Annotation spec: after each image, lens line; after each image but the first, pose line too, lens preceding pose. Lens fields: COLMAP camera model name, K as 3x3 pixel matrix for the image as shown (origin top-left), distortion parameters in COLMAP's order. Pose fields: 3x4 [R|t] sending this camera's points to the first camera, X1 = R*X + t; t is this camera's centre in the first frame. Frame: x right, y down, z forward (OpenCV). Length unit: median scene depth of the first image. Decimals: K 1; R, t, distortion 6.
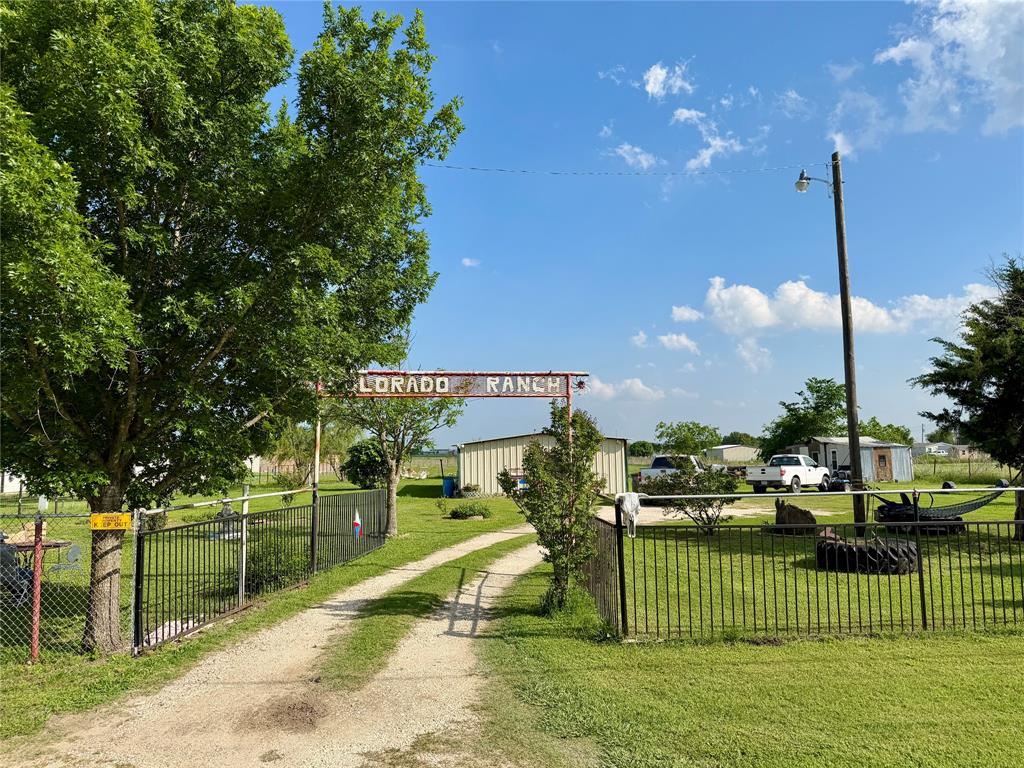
lens RADIAL K [[730.0, 0, 494.7], [0, 730.0, 396.7], [0, 0, 1]] dist [0.051741, -0.057146]
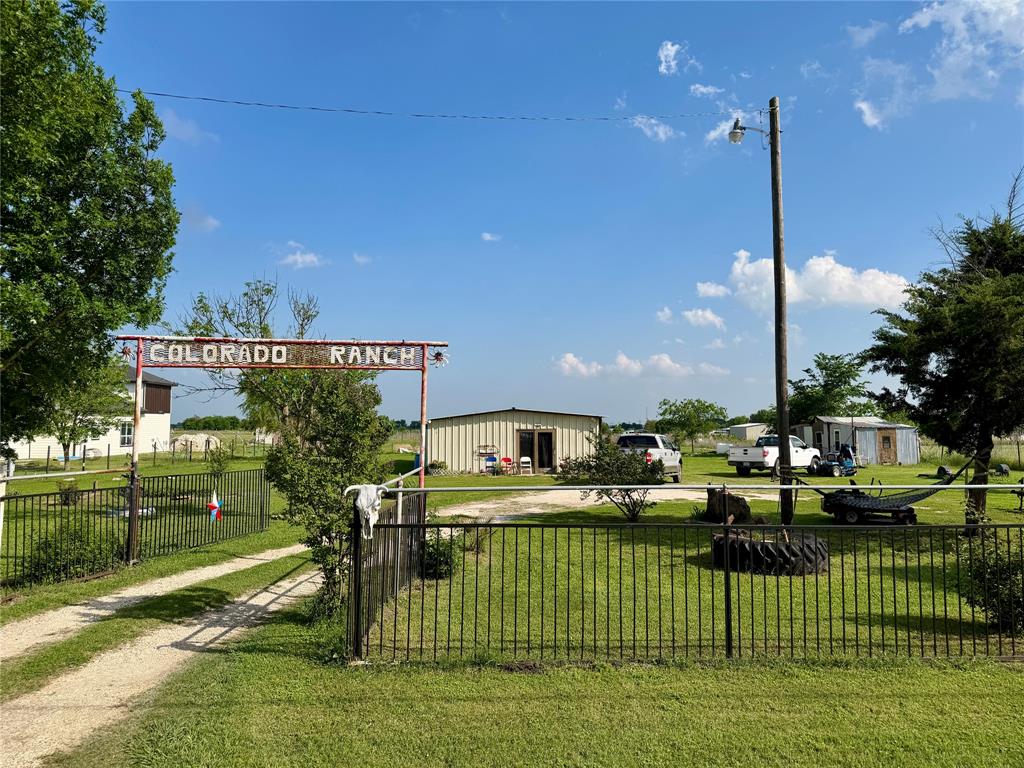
lens RADIAL K [[716.8, 0, 513.7], [0, 716.8, 384.4], [0, 0, 1]] dist [0.053206, -0.059515]
pose [[0.998817, 0.011249, -0.047306, 0.234658], [-0.010431, 0.999792, 0.017515, 0.001950], [0.047493, -0.017000, 0.998727, 0.120741]]
